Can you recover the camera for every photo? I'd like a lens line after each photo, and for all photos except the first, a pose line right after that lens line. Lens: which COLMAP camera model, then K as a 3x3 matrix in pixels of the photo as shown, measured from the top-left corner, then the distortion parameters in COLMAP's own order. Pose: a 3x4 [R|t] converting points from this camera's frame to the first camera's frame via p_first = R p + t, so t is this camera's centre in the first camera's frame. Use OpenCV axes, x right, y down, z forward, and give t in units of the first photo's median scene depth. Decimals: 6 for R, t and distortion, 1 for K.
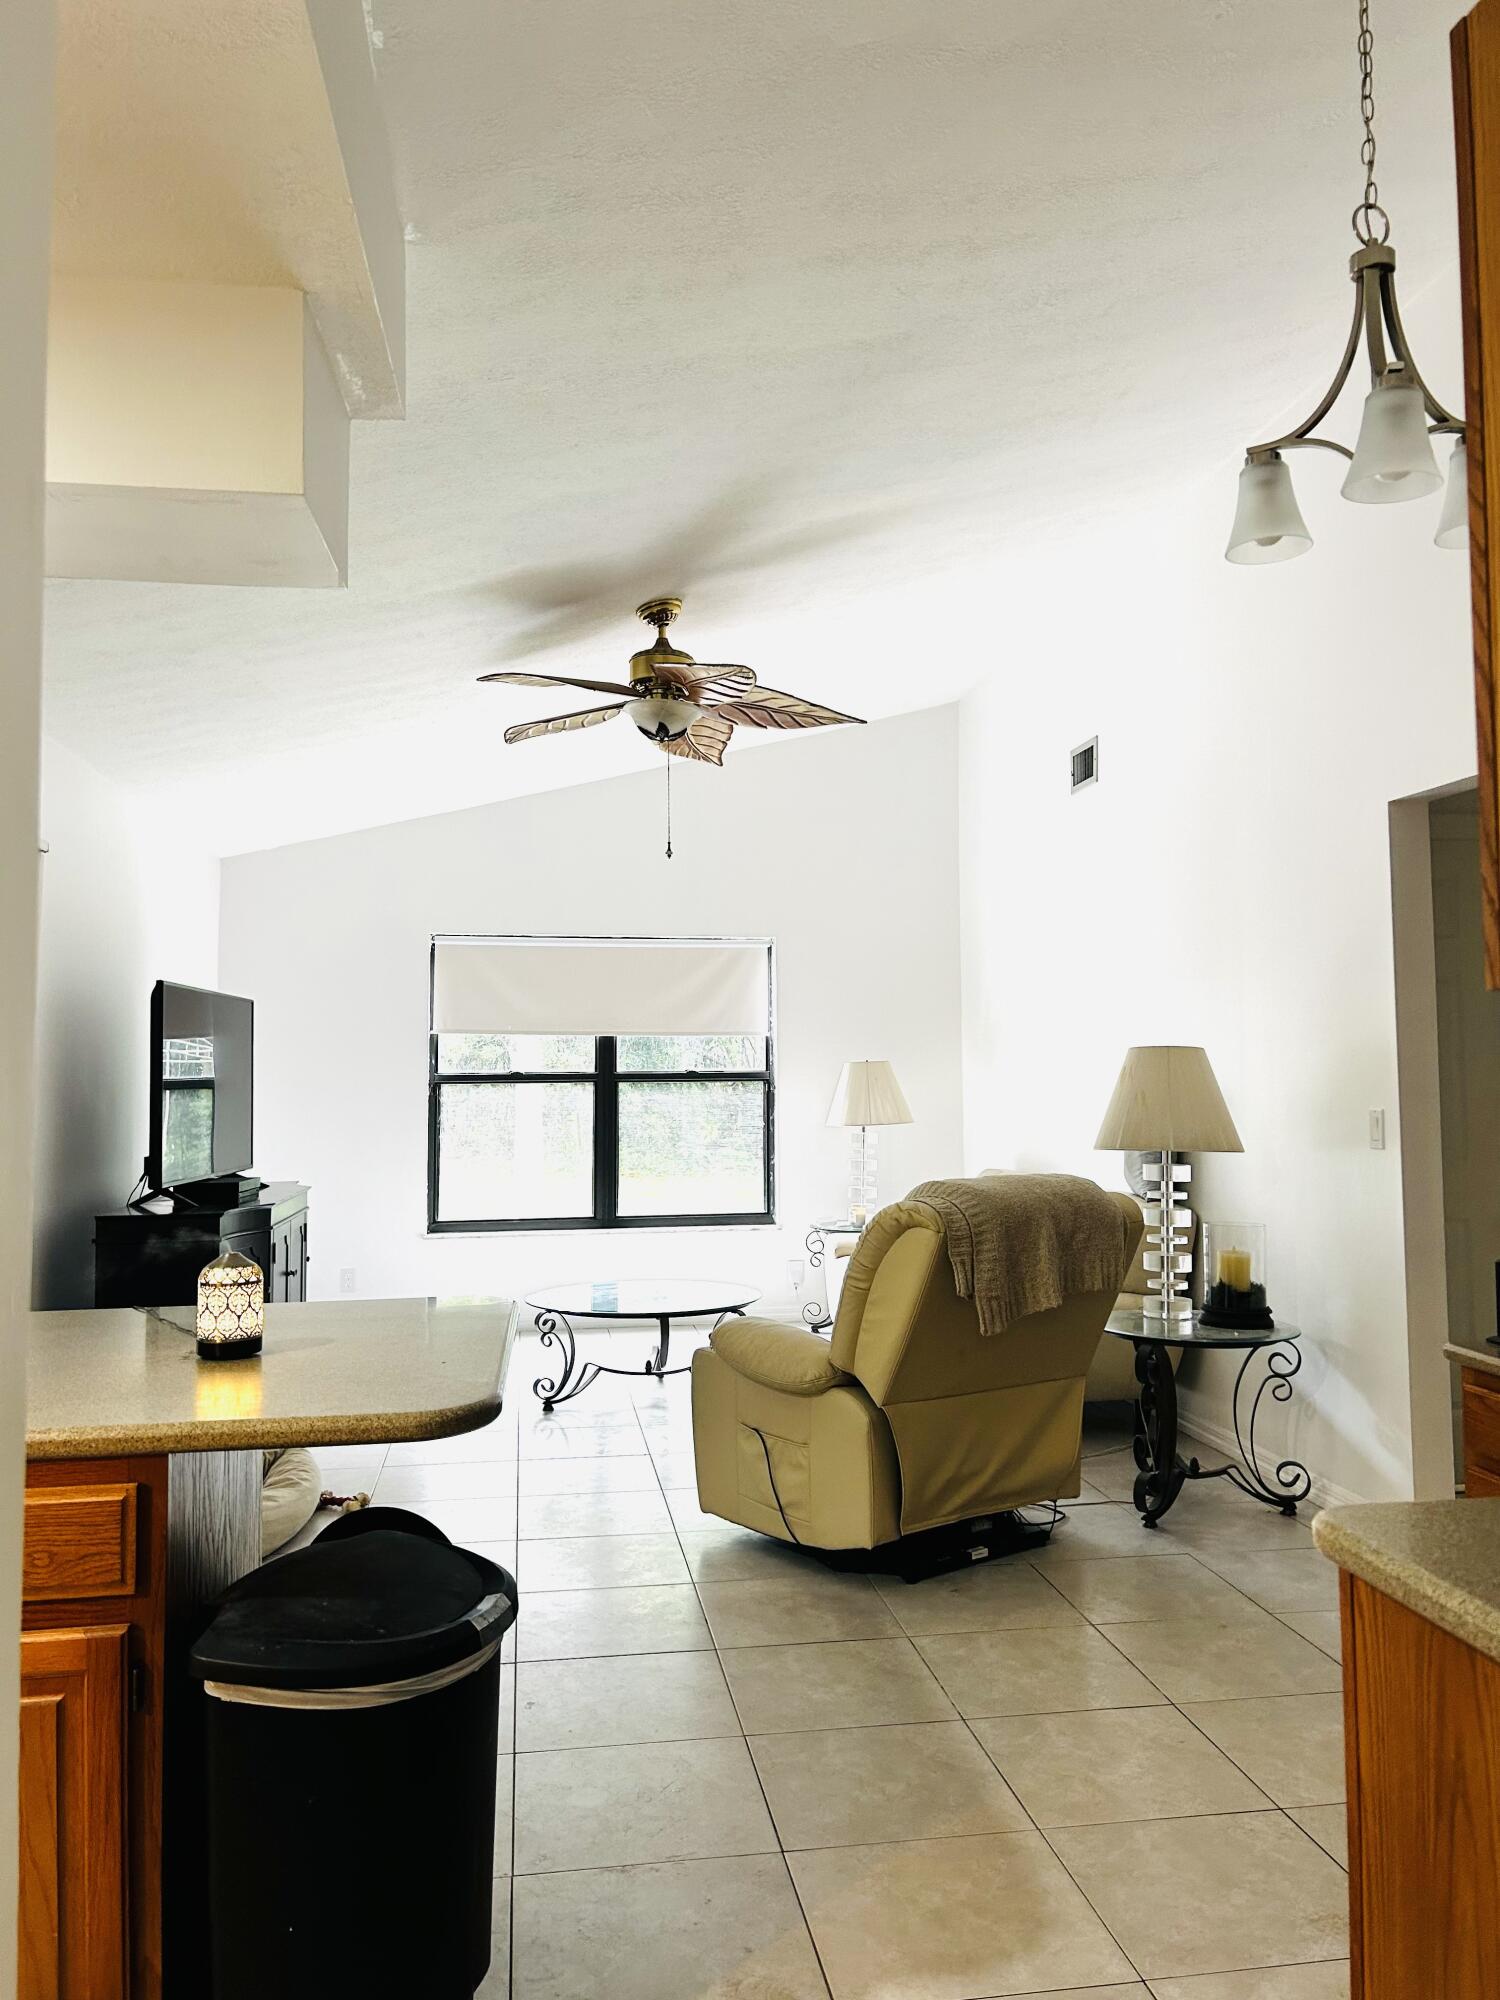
lens RADIAL K [[1518.5, 0, 769.9], [0, 1518.5, 986.4], [0, 0, 1]] dist [0.034775, -0.000890]
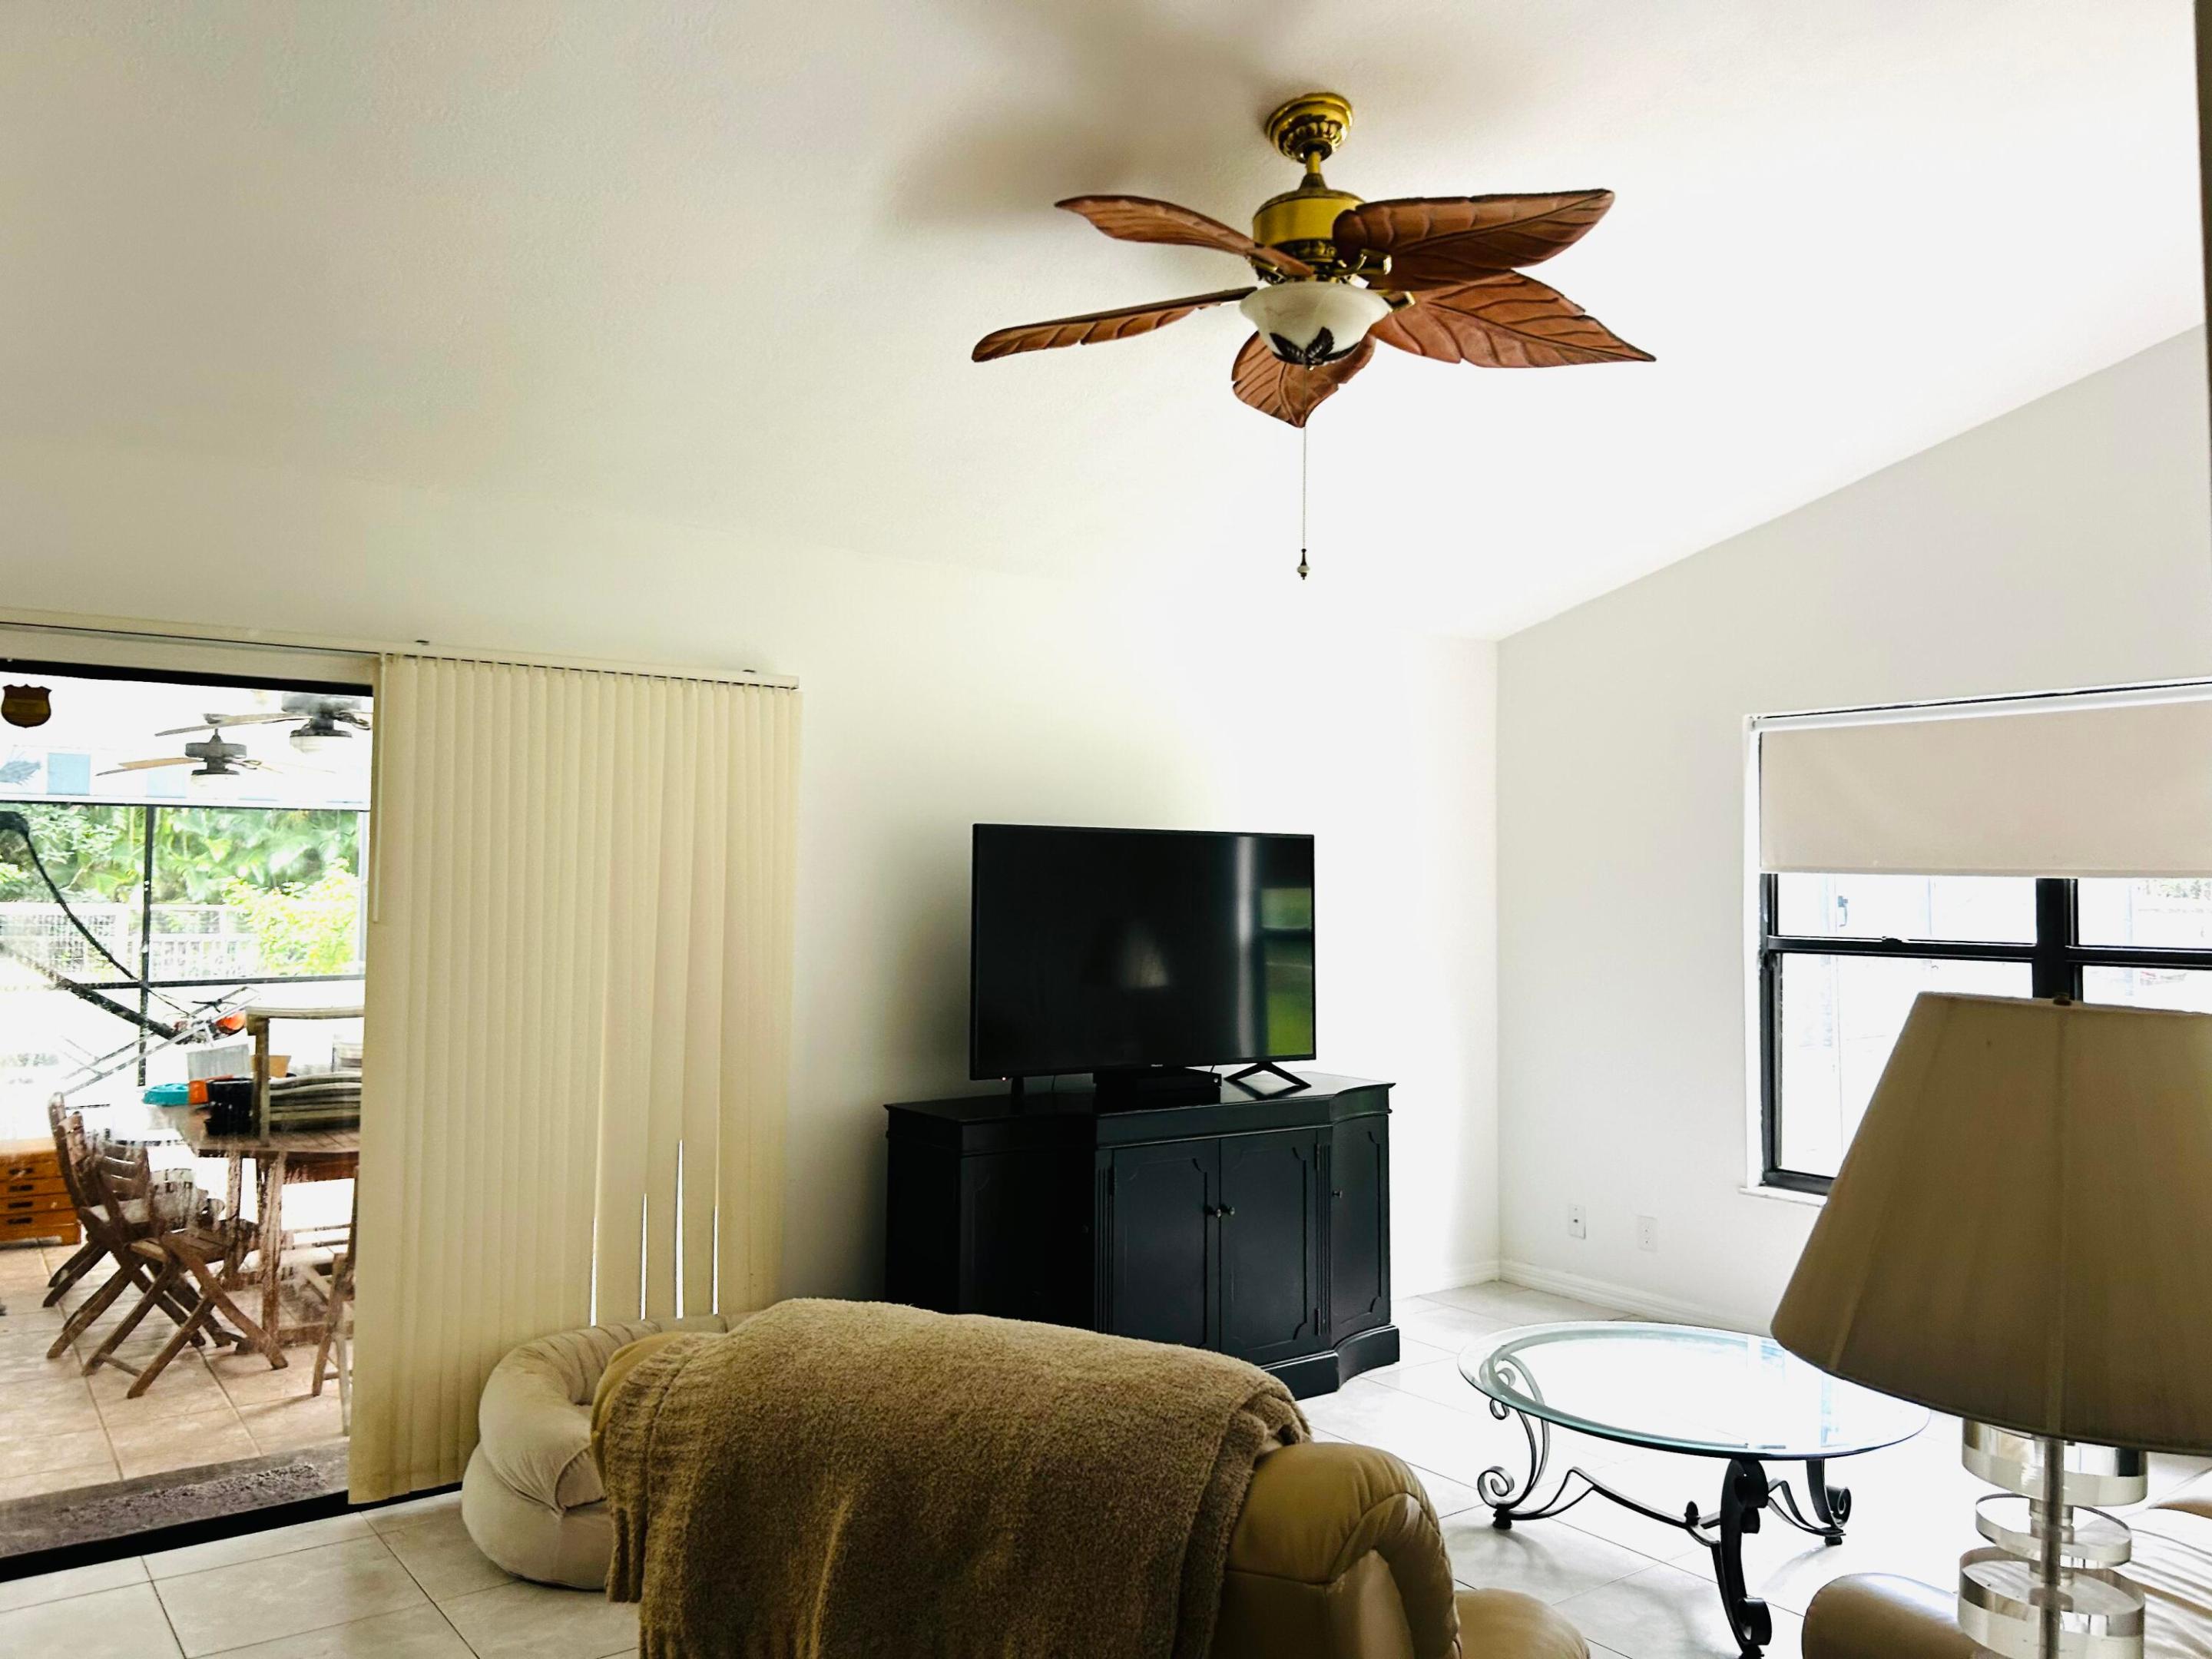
lens RADIAL K [[1679.5, 0, 1115.3], [0, 1679.5, 840.1], [0, 0, 1]] dist [0.034775, -0.000890]
pose [[0.470015, -0.013726, -0.882552, 0.272341], [0.043406, 0.999029, 0.007579, -0.000111], [0.881591, -0.041870, 0.470154, 0.421898]]
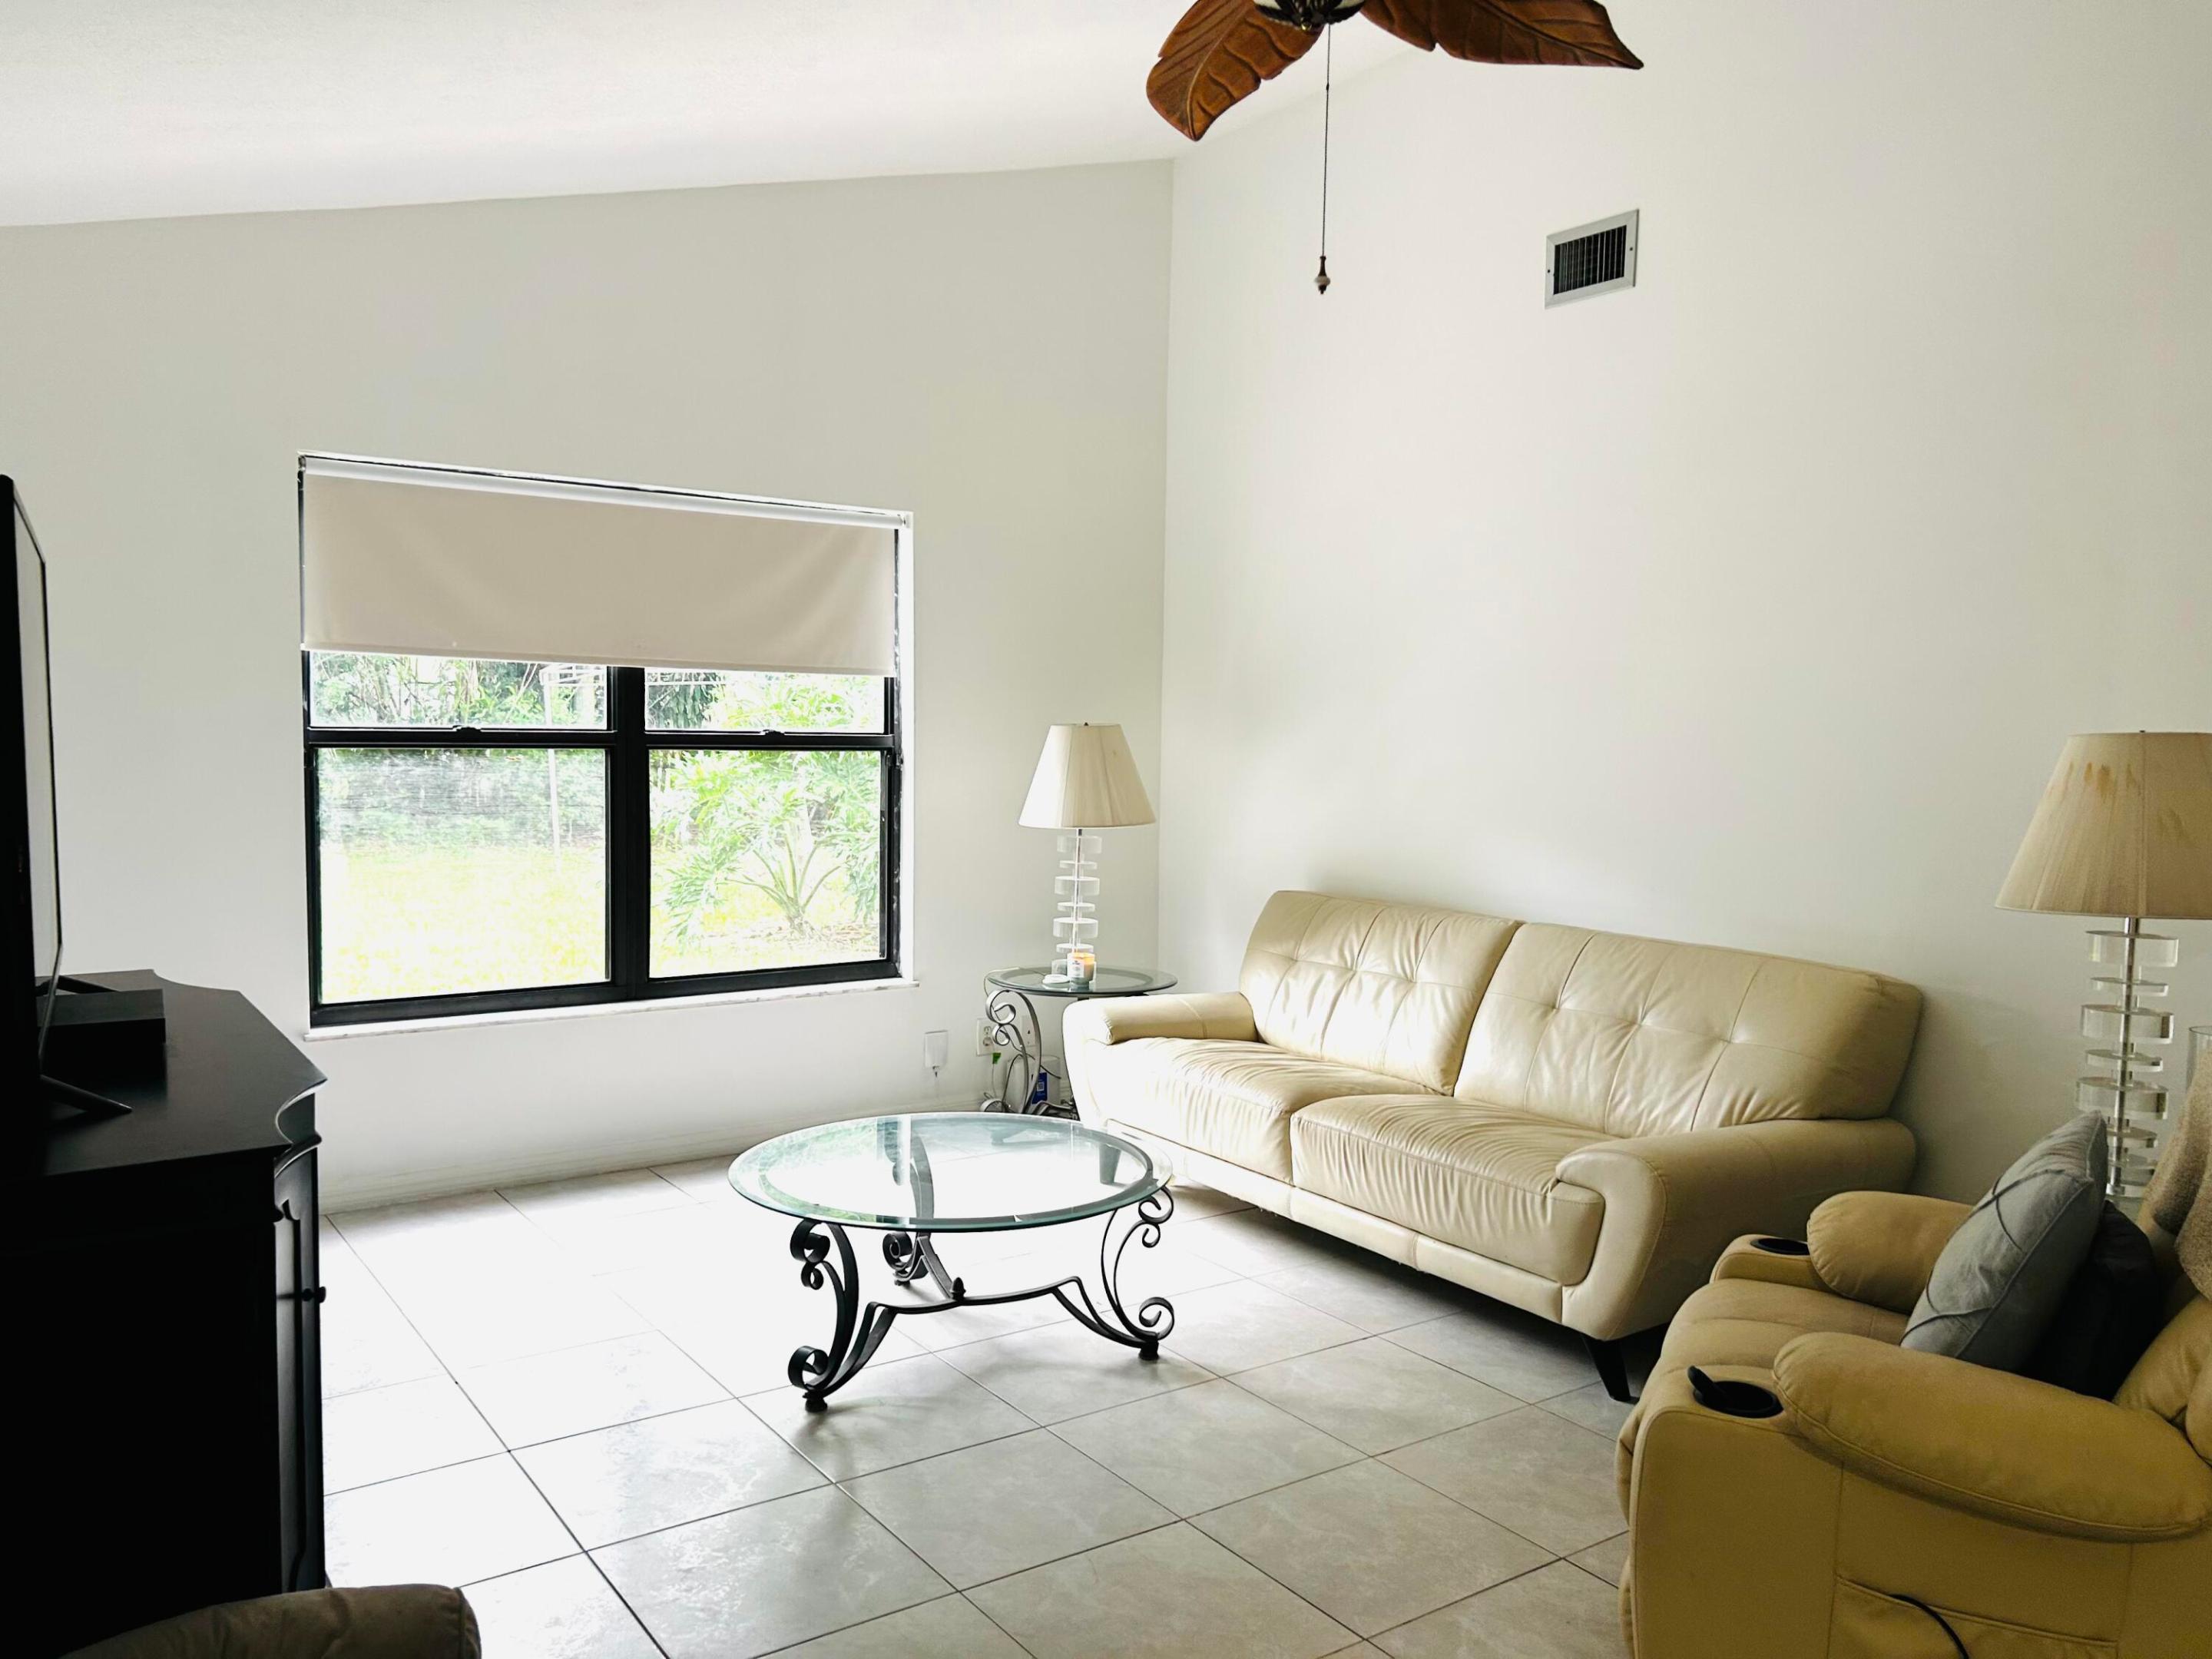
lens RADIAL K [[1679.5, 0, 1096.7], [0, 1679.5, 849.0], [0, 0, 1]] dist [0.034775, -0.000890]
pose [[0.901244, -0.012504, 0.433132, -0.224955], [-0.047241, 0.990790, 0.126902, 0.012130], [-0.430729, -0.134831, 0.892352, 0.356826]]
